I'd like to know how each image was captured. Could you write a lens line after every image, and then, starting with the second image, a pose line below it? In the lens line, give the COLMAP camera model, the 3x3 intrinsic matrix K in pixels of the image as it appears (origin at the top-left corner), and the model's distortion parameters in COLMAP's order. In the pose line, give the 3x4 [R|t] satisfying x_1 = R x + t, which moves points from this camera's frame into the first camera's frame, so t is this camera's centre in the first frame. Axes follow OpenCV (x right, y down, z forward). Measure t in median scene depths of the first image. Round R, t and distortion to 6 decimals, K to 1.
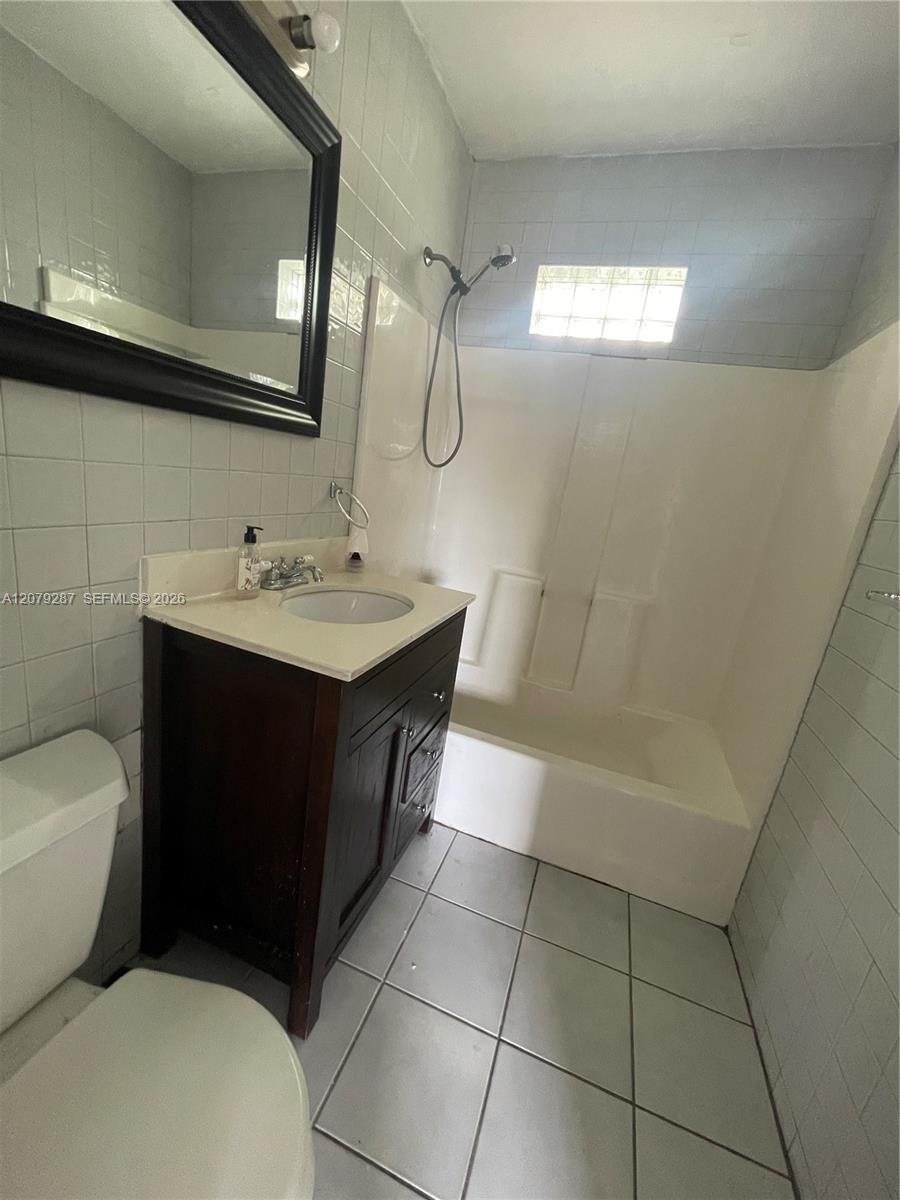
lens RADIAL K [[484.1, 0, 452.4], [0, 484.1, 590.8], [0, 0, 1]] dist [-0.010251, 0.000608]
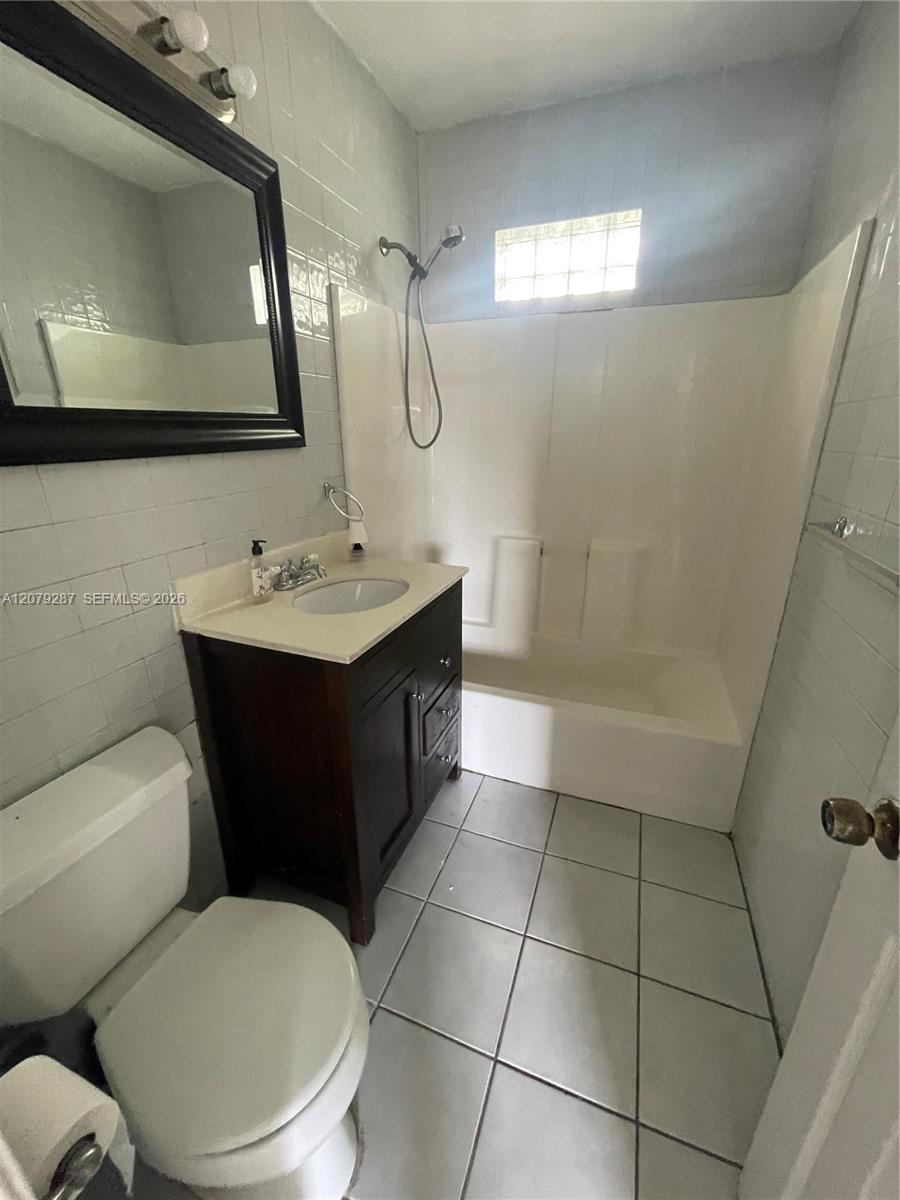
lens RADIAL K [[484.1, 0, 452.4], [0, 484.1, 590.8], [0, 0, 1]] dist [-0.010251, 0.000608]
pose [[0.988520, -0.132033, -0.073459, 0.090446], [0.137658, 0.987431, 0.077660, -0.030033], [0.062282, -0.086880, 0.994270, -0.102463]]
